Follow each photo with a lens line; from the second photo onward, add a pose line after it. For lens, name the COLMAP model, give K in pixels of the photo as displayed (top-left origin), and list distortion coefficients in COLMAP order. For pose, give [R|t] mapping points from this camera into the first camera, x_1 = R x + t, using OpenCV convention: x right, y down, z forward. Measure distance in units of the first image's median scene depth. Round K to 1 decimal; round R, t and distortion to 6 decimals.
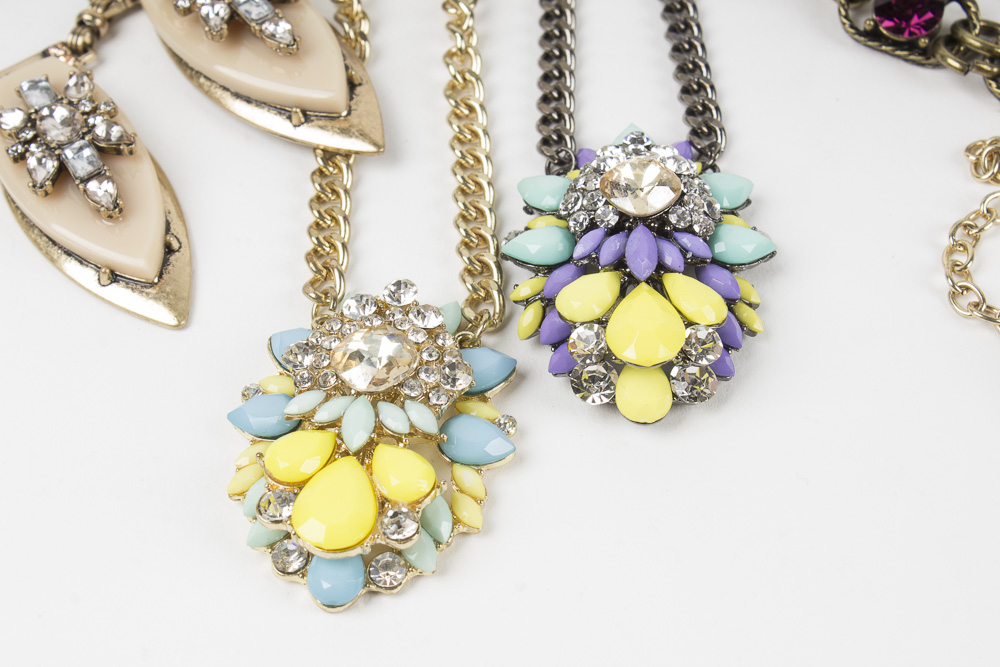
lens RADIAL K [[2168.0, 0, 501.6], [0, 2168.0, 333.8], [0, 0, 1]] dist [0.049519, 0.000000]
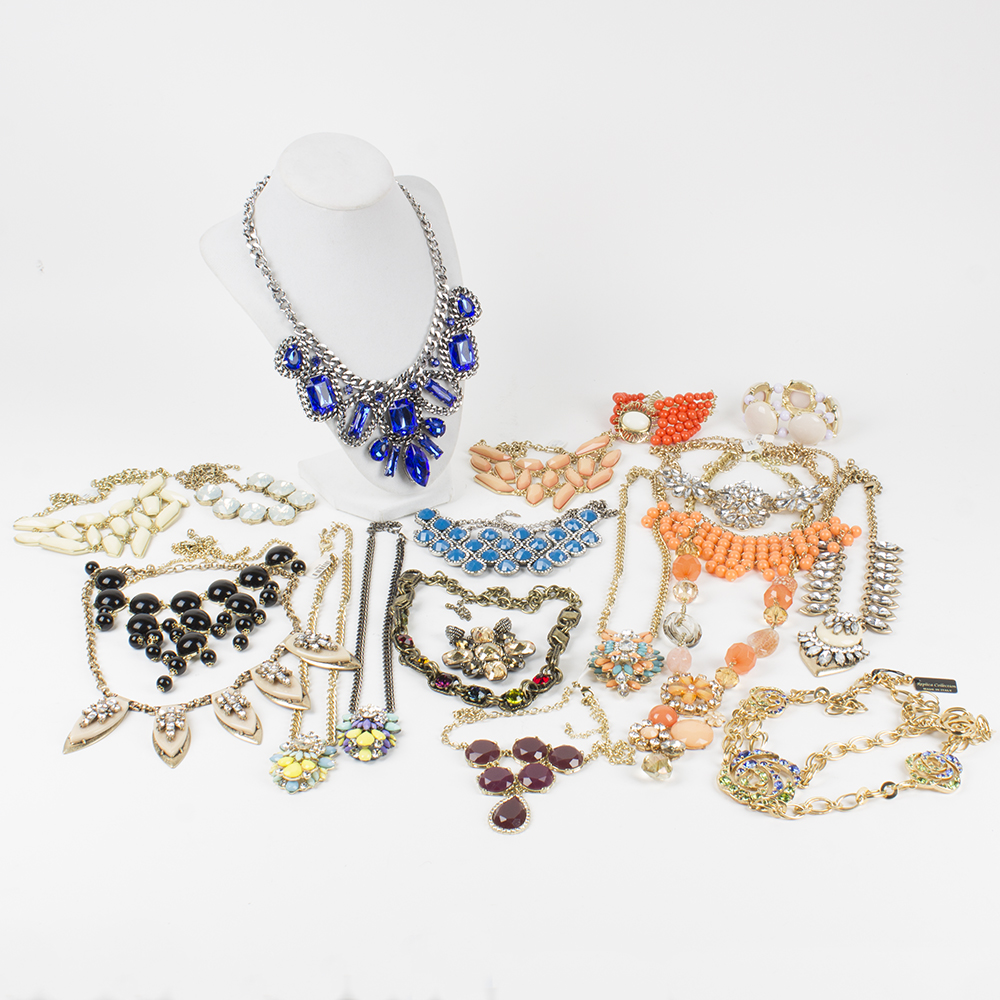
lens RADIAL K [[1942.2, 0, 503.7], [0, 1942.2, 495.5], [0, 0, 1]] dist [-0.086930, 0.000000]
pose [[0.999777, 0.020679, 0.004276, 0.300721], [-0.017712, 0.931483, -0.363352, 0.905364], [-0.011497, 0.363196, 0.931642, -2.681862]]
